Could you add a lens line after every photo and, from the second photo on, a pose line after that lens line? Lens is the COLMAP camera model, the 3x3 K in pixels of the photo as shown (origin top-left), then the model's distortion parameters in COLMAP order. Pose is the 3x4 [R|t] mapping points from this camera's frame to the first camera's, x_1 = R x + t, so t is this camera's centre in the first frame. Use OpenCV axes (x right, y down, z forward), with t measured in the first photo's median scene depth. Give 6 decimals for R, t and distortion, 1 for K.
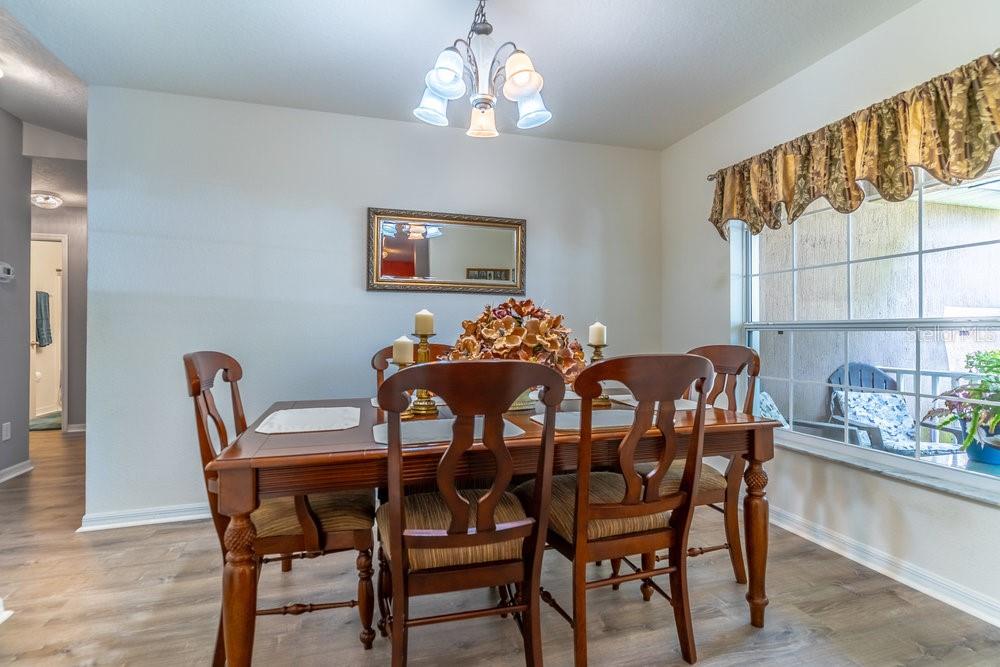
lens RADIAL K [[480.9, 0, 497.8], [0, 480.9, 330.8], [0, 0, 1]] dist [0.004221, -0.000658]
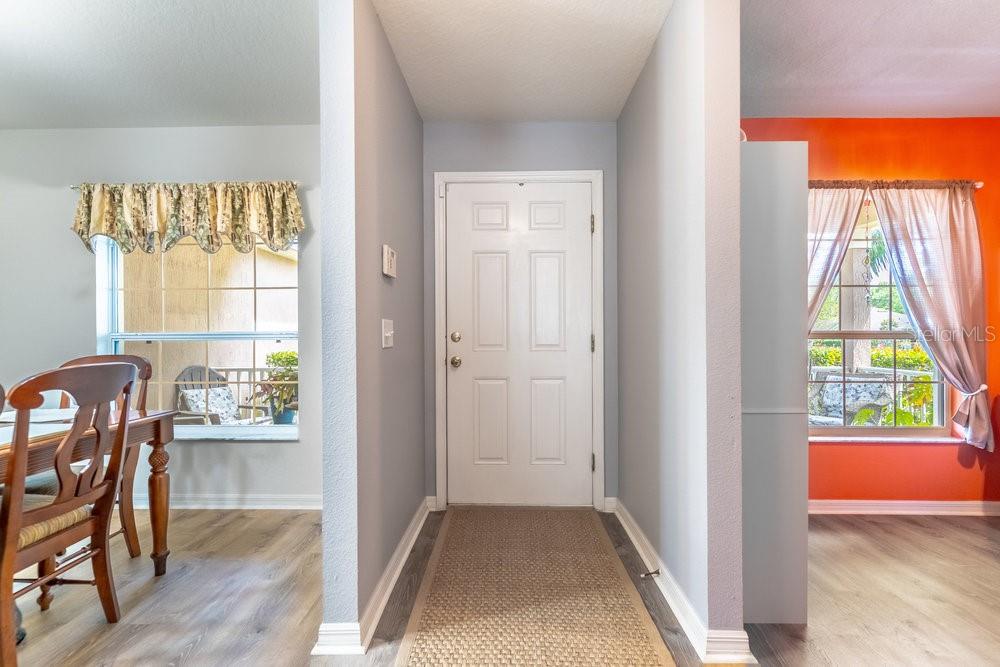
lens RADIAL K [[480.9, 0, 497.8], [0, 480.9, 330.8], [0, 0, 1]] dist [0.004221, -0.000658]
pose [[0.318199, 0.007054, 0.947998, -0.320045], [0.005396, 0.999943, -0.009251, -0.011155], [-0.948009, 0.008060, 0.318143, -0.207177]]
